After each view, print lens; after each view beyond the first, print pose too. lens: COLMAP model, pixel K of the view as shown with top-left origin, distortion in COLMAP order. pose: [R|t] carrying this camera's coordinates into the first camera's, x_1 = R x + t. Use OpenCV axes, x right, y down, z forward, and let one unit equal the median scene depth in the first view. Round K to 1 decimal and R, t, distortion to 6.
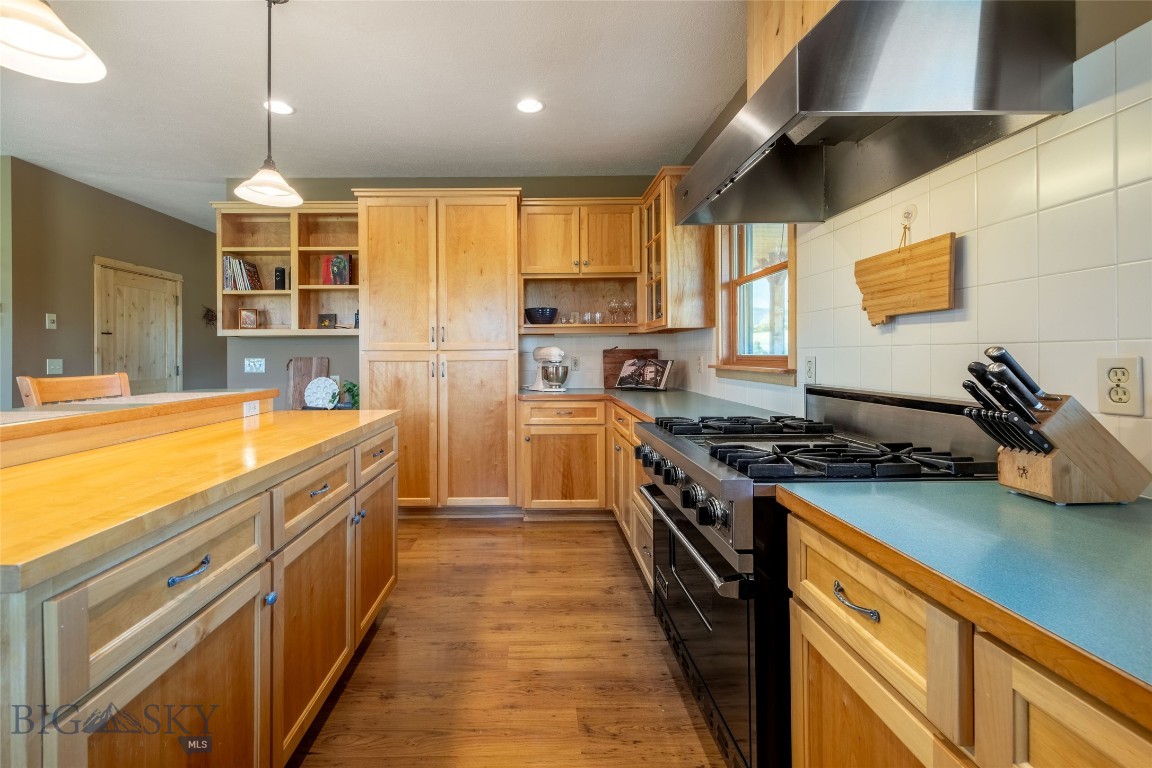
lens RADIAL K [[471.0, 0, 552.2], [0, 471.0, 352.1], [0, 0, 1]] dist [0.003611, -0.003236]
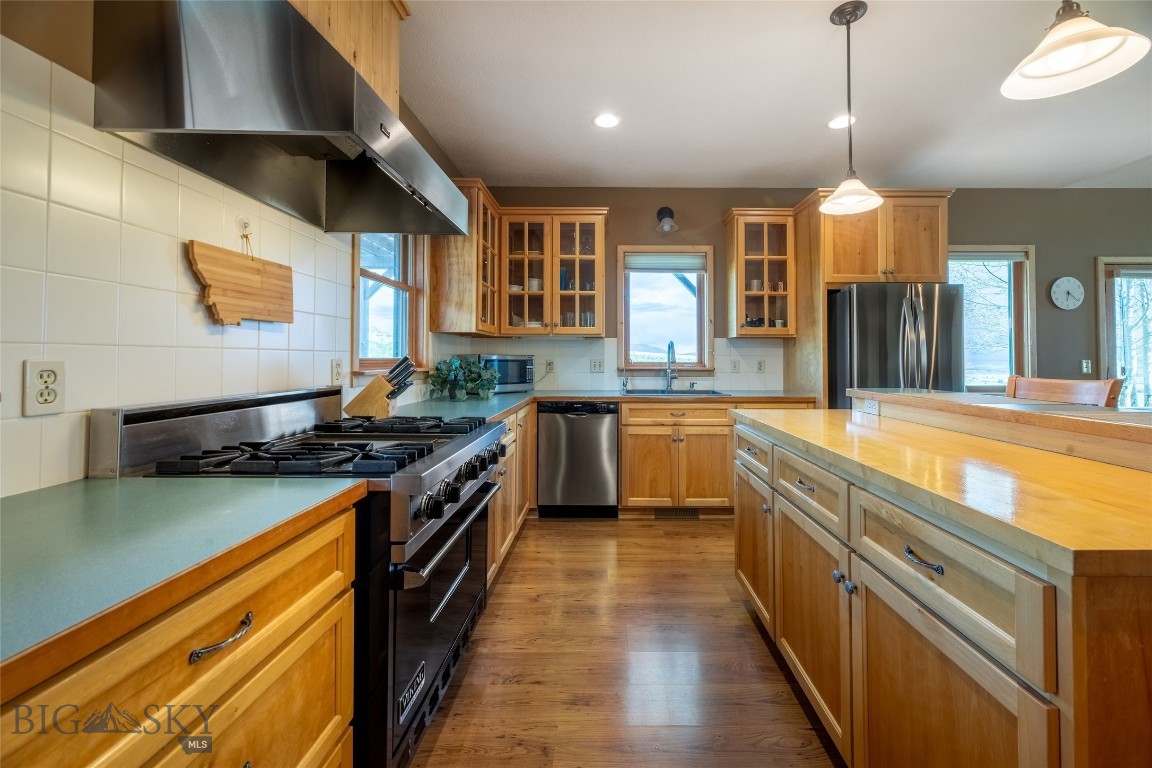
lens RADIAL K [[471.0, 0, 599.1], [0, 471.0, 338.5], [0, 0, 1]] dist [0.003611, -0.003236]
pose [[-0.999683, 0.003999, 0.024848, -0.025211], [0.002745, 0.998731, -0.050284, 0.007758], [-0.025018, -0.050200, -0.998426, 0.877299]]
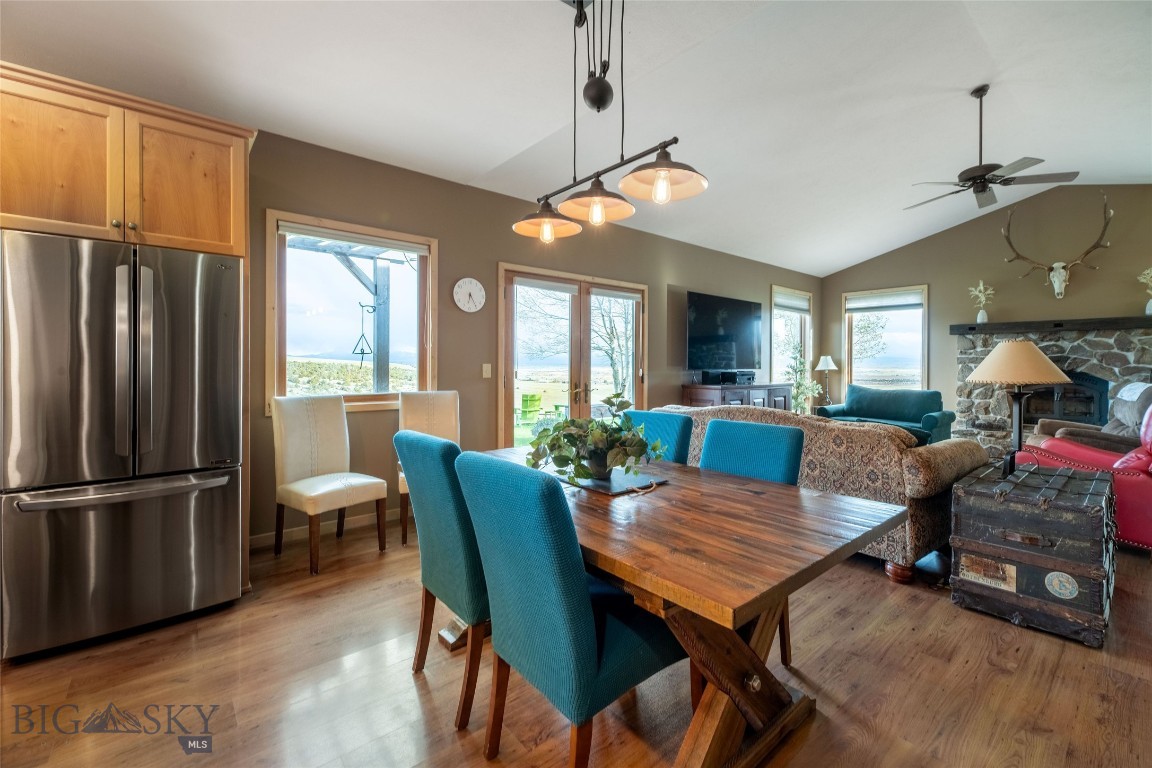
lens RADIAL K [[497.6, 0, 621.0], [0, 497.6, 365.0], [0, 0, 1]] dist [0.008535, -0.000400]
pose [[-0.750367, 0.003143, -0.661014, -0.649341], [0.002138, 0.999995, 0.002327, 0.007935], [0.661018, 0.000333, -0.750370, 0.835344]]
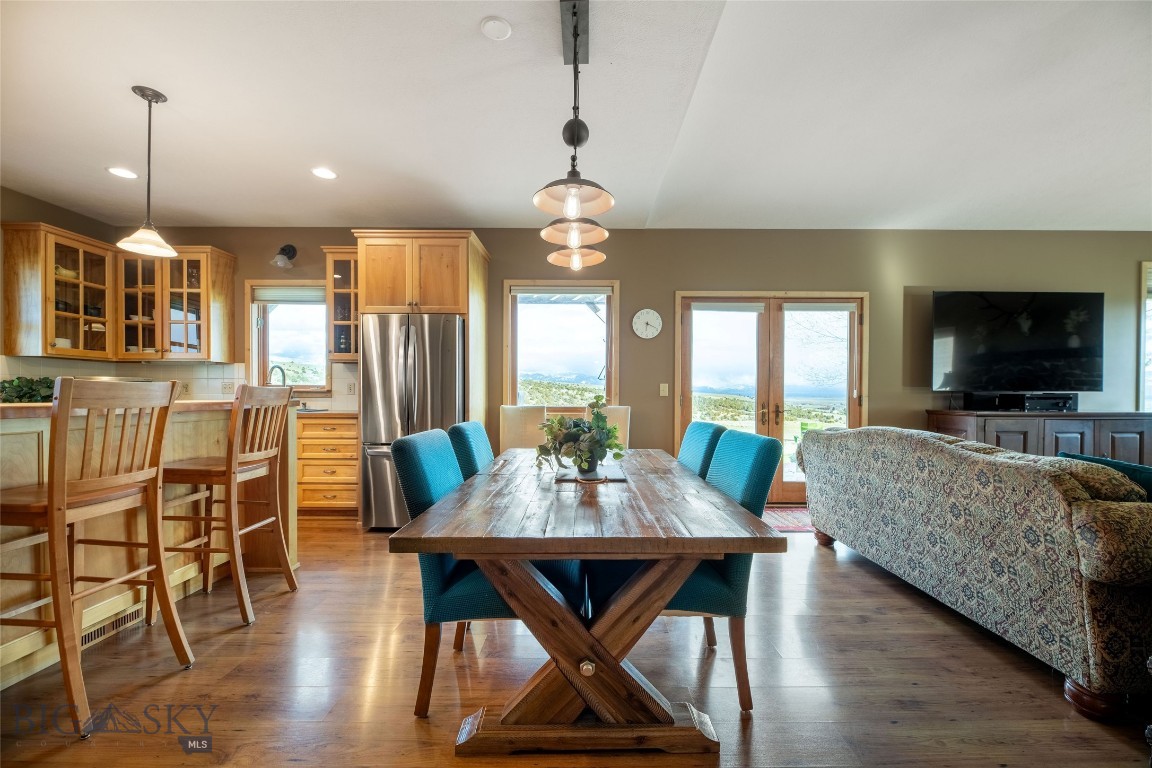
lens RADIAL K [[471.0, 0, 588.9], [0, 471.0, 399.8], [0, 0, 1]] dist [0.003611, -0.003236]
pose [[-0.999649, 0.000955, 0.026463, -1.051902], [0.001137, 0.999976, 0.006880, 0.044572], [-0.026455, 0.006907, -0.999626, 1.013696]]
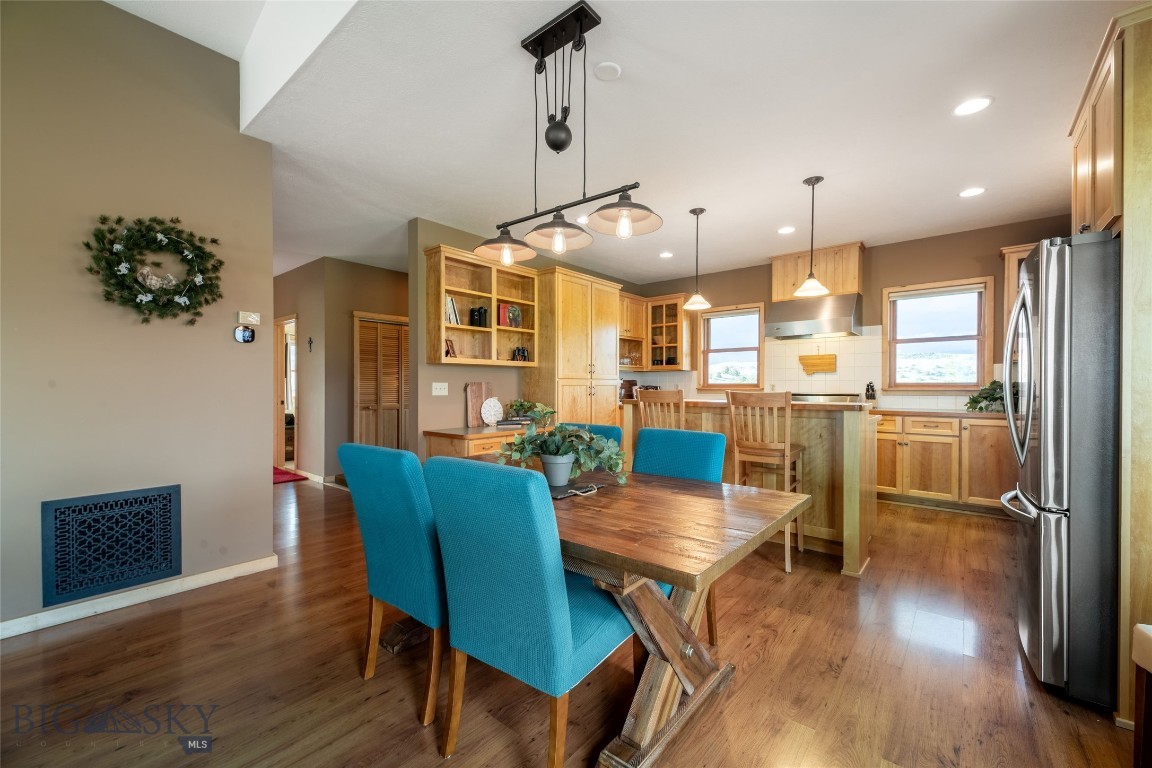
lens RADIAL K [[471.0, 0, 584.2], [0, 471.0, 387.4], [0, 0, 1]] dist [0.003611, -0.003236]
pose [[0.643071, 0.004959, 0.765790, -1.466230], [-0.007817, 0.999969, 0.000090, 0.024245], [-0.765766, -0.006044, 0.643091, 0.002744]]
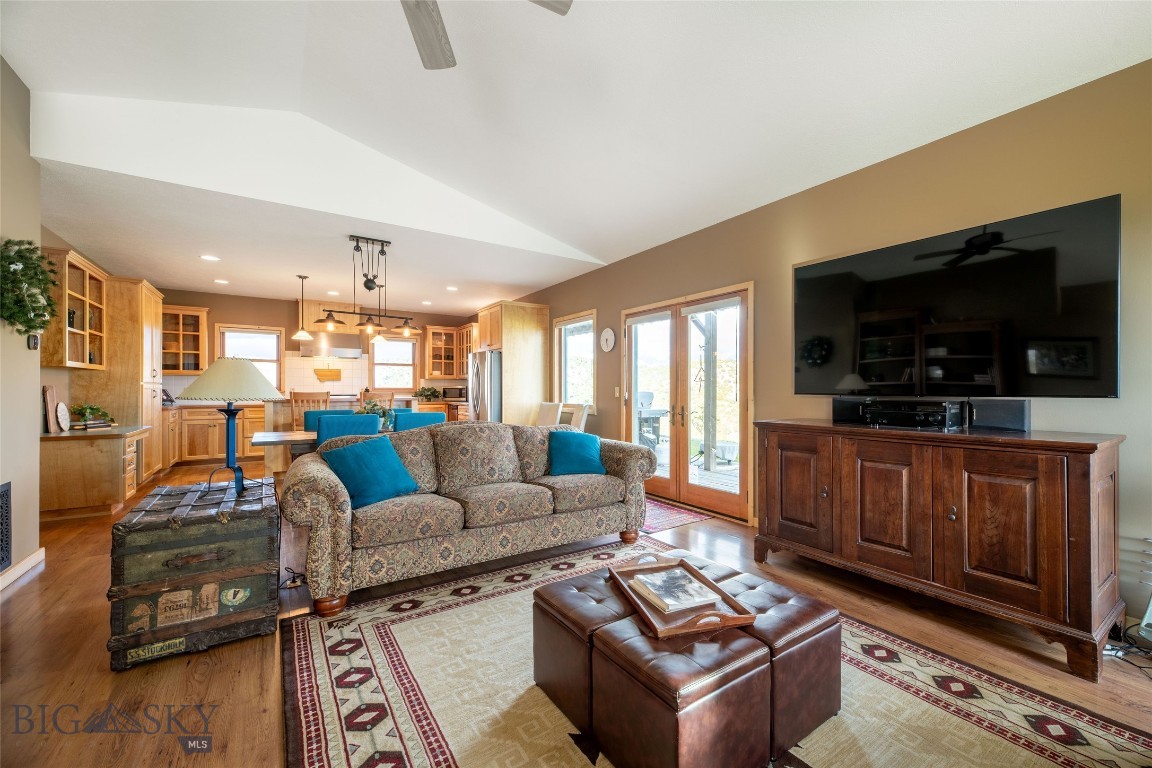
lens RADIAL K [[471.0, 0, 609.6], [0, 471.0, 389.5], [0, 0, 1]] dist [0.003611, -0.003236]
pose [[-0.561587, 0.005641, 0.827398, -2.577238], [-0.003625, 0.999950, -0.009278, 0.029918], [-0.827410, -0.008209, -0.561539, 0.597876]]
